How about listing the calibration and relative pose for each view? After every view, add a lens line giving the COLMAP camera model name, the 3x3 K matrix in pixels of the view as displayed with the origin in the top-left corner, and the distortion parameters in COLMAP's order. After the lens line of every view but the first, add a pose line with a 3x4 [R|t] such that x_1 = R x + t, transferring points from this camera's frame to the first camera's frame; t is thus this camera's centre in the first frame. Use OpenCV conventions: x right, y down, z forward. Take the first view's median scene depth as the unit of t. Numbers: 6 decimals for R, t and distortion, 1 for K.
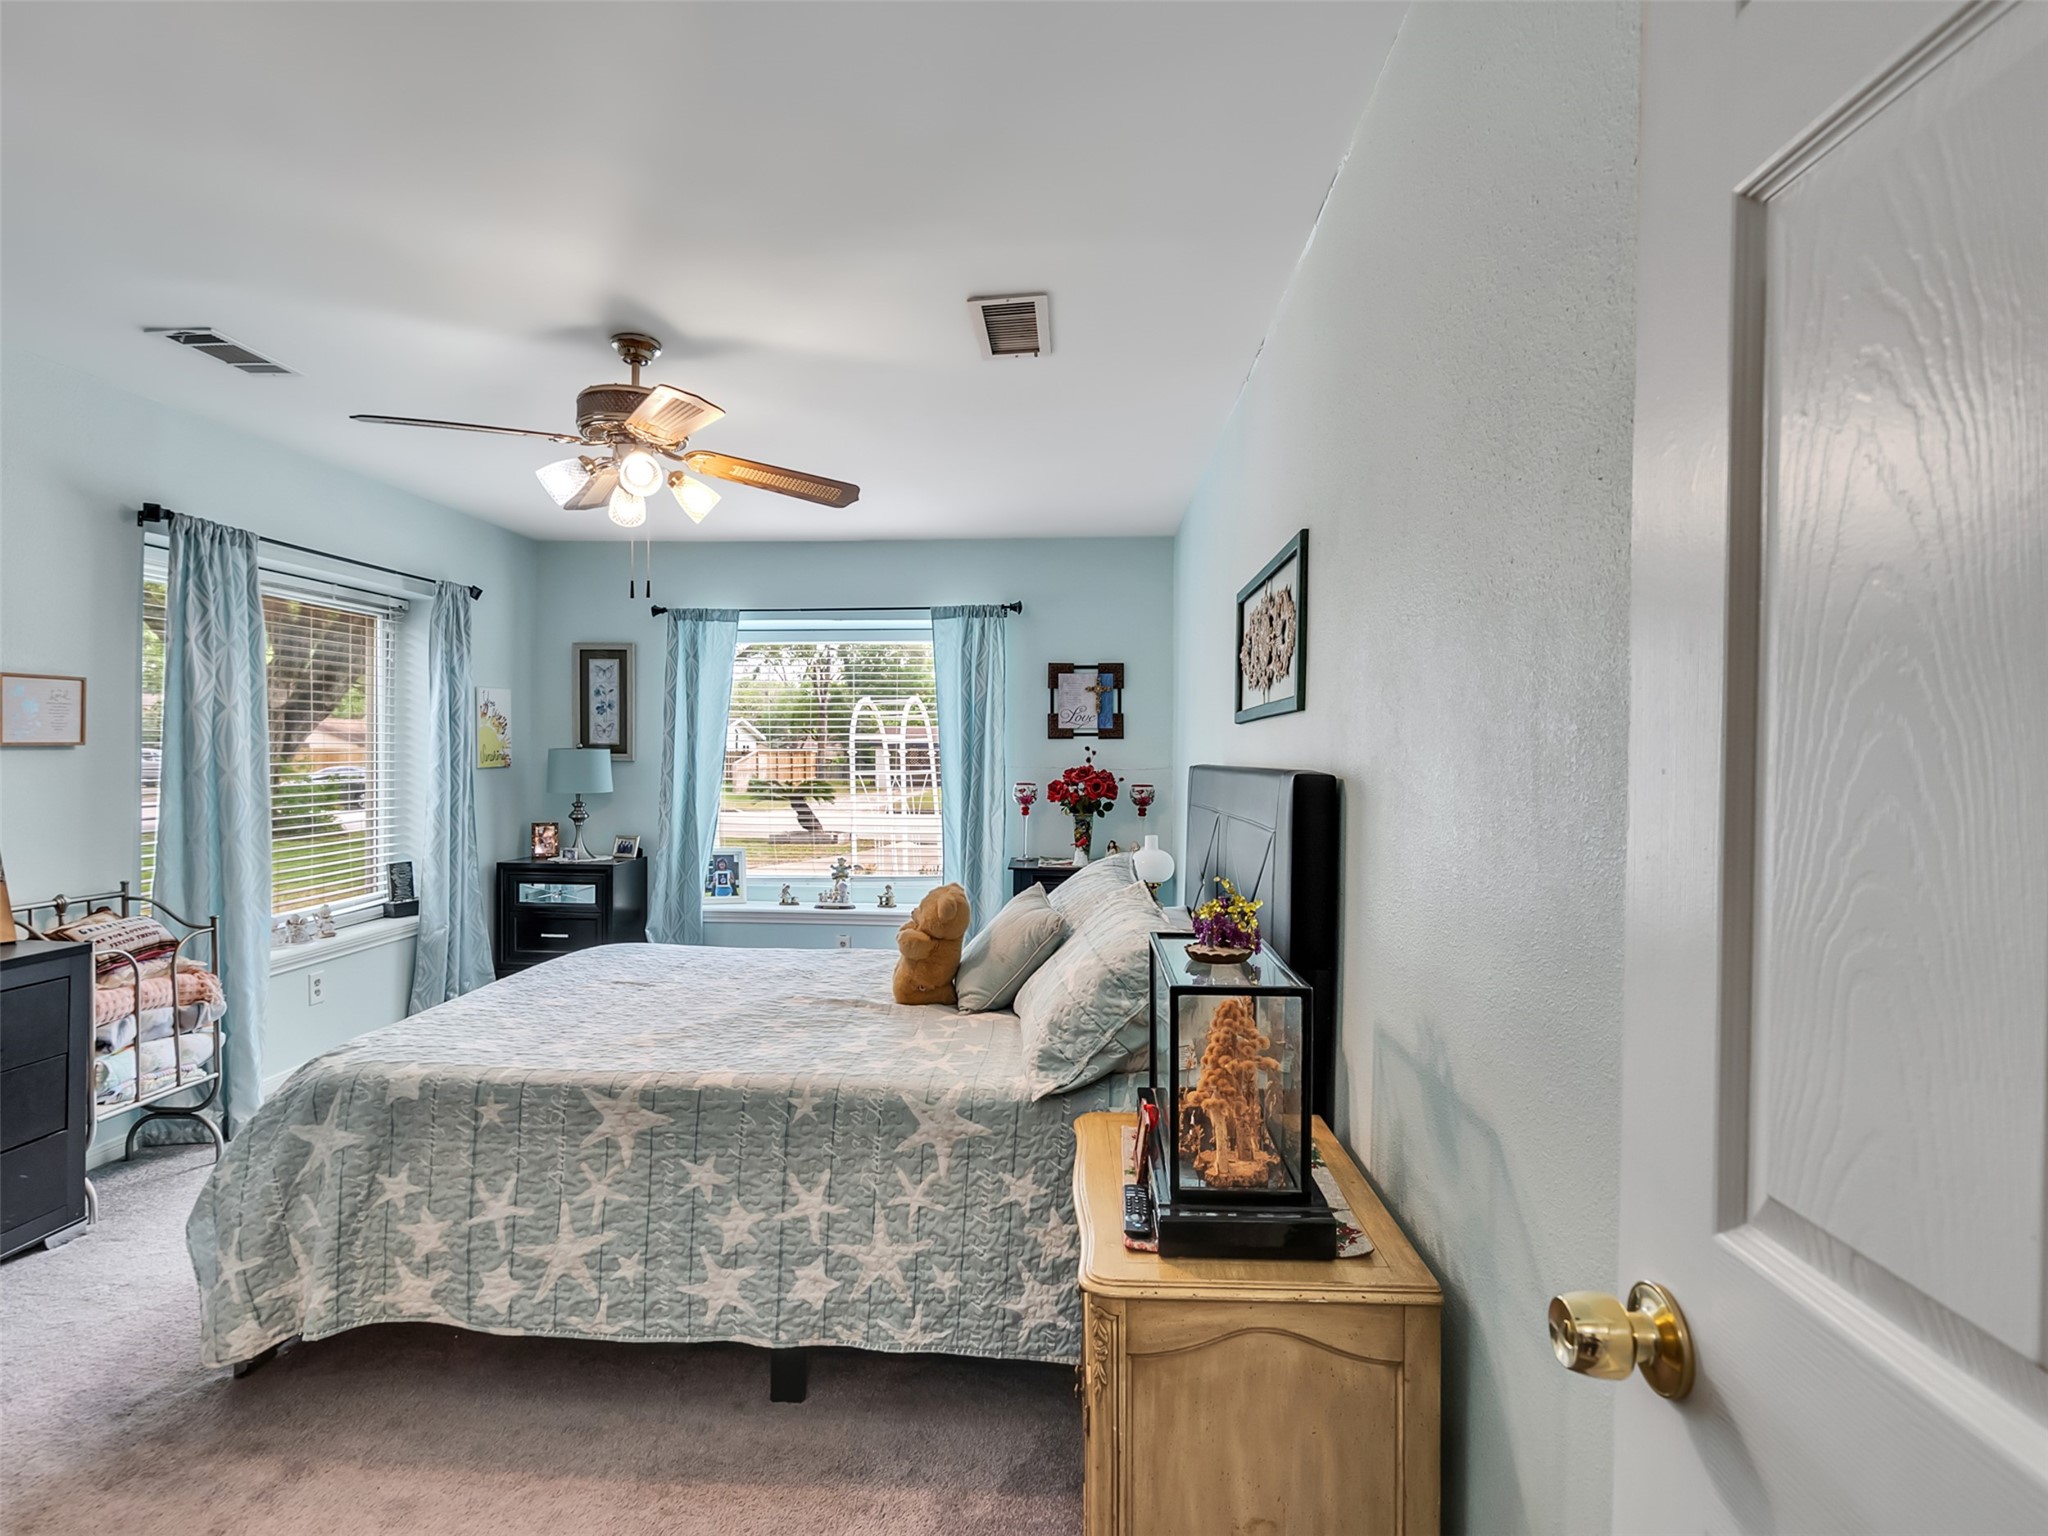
lens RADIAL K [[1046.3, 0, 984.9], [0, 1046.3, 760.8], [0, 0, 1]] dist [-0.006201, 0.002395]
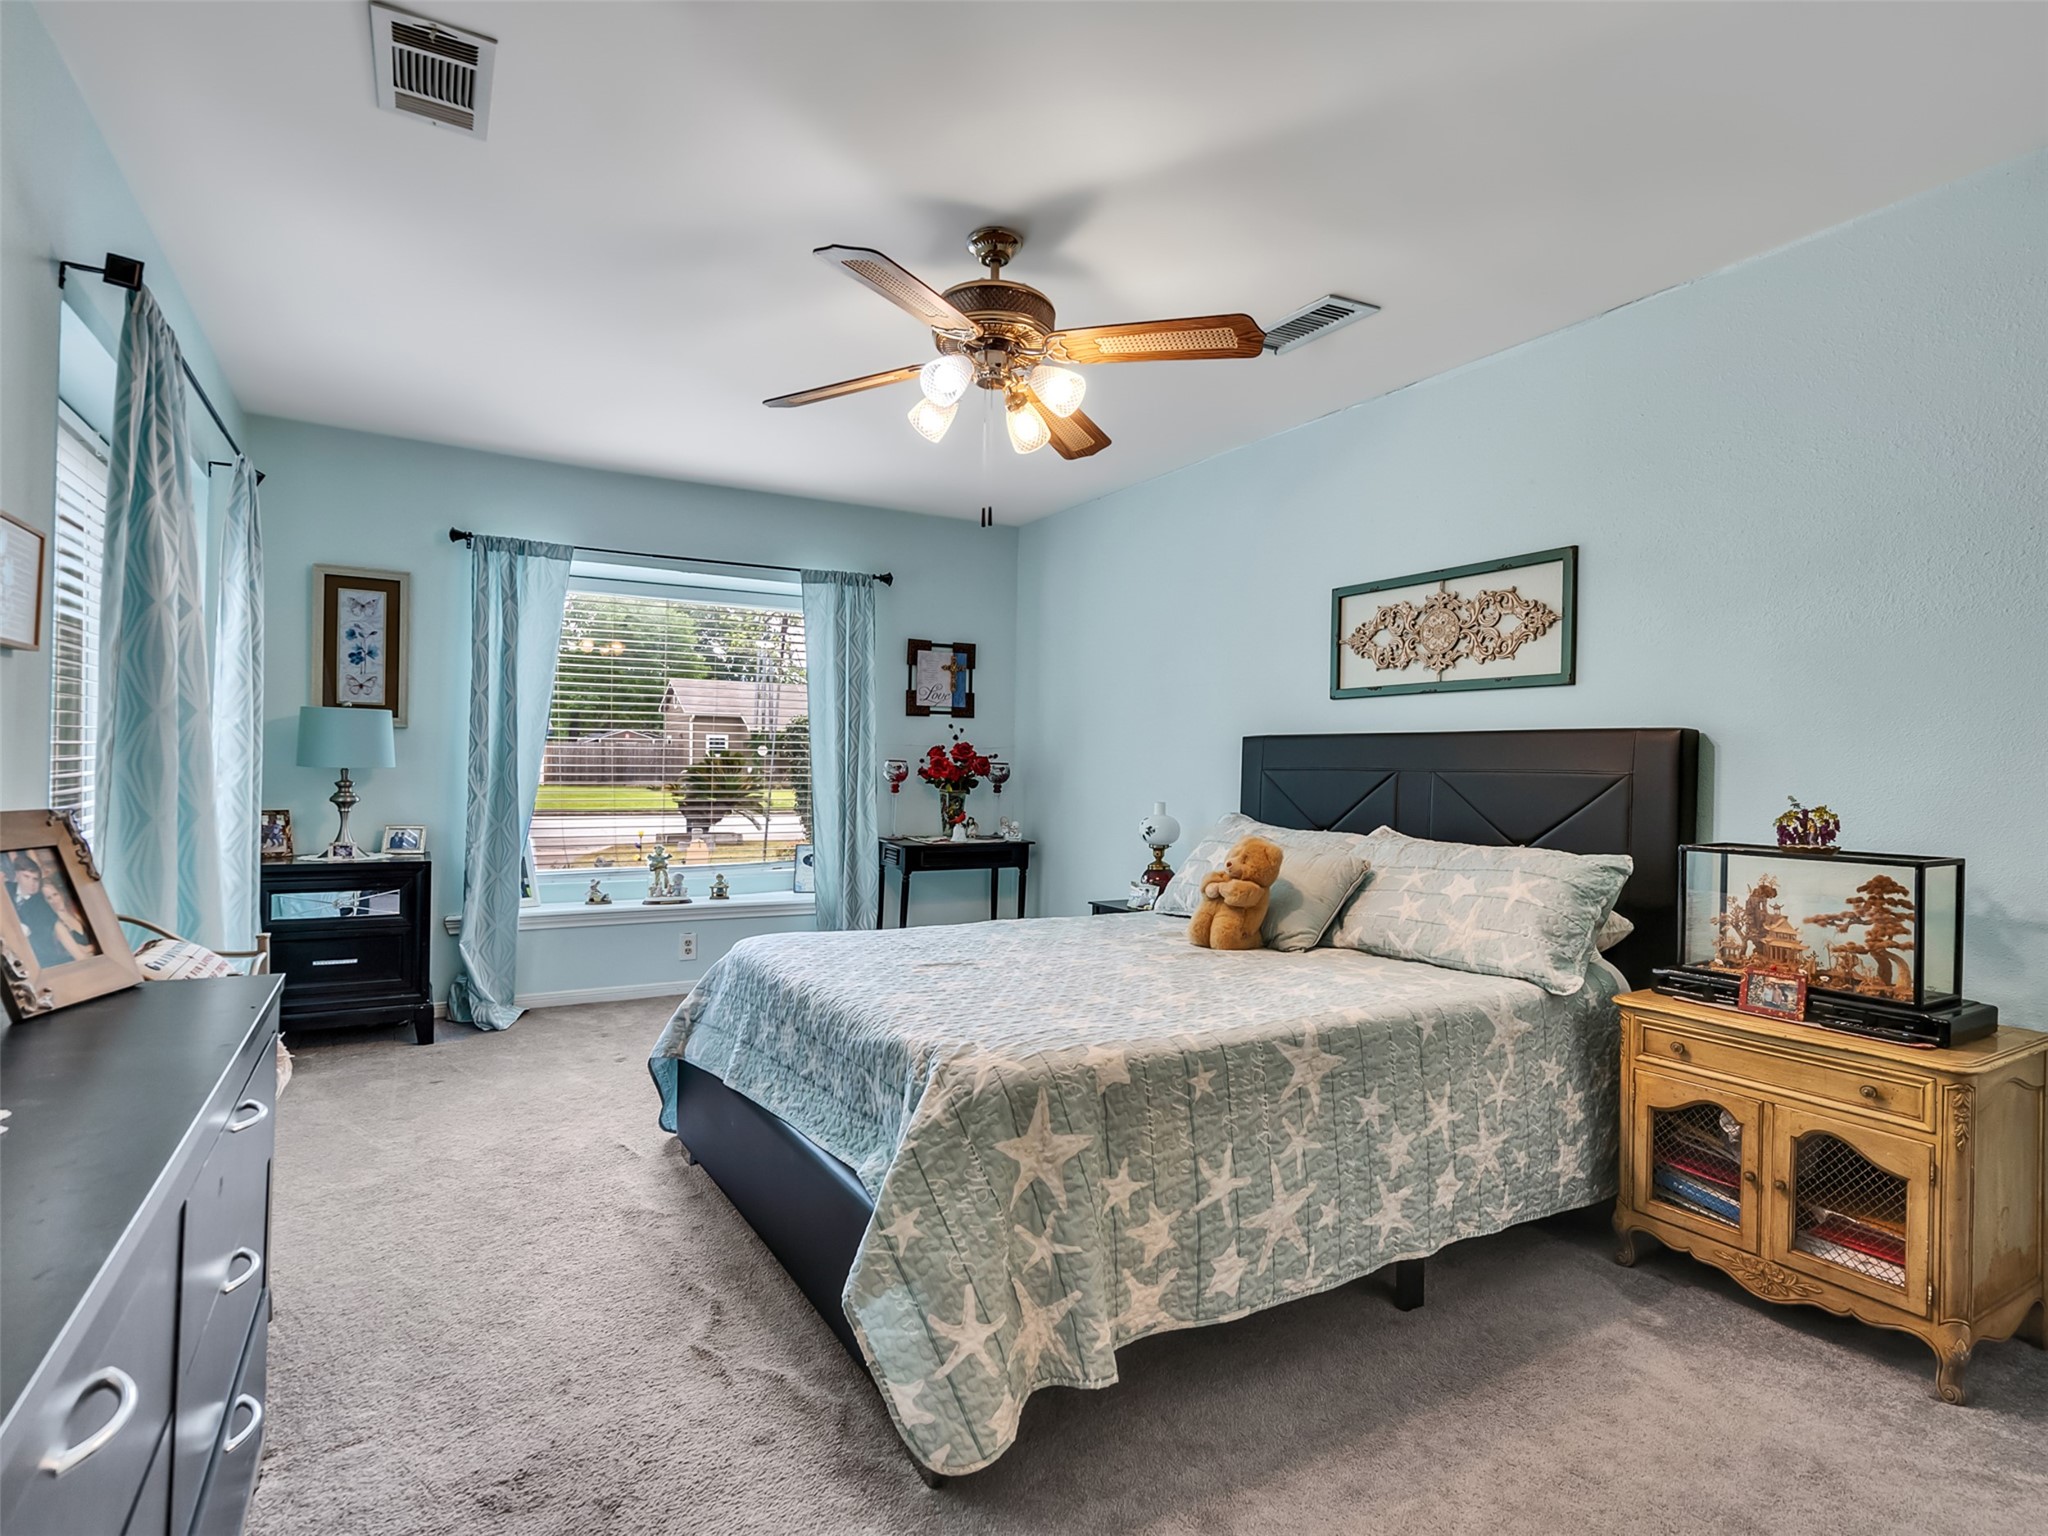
lens RADIAL K [[1046.3, 0, 1015.4], [0, 1046.3, 762.0], [0, 0, 1]] dist [-0.006201, 0.002395]
pose [[0.832891, 0.008193, 0.553377, -1.116945], [-0.009263, 0.999957, -0.000864, 0.062903], [-0.553360, -0.004407, 0.832930, 0.341586]]
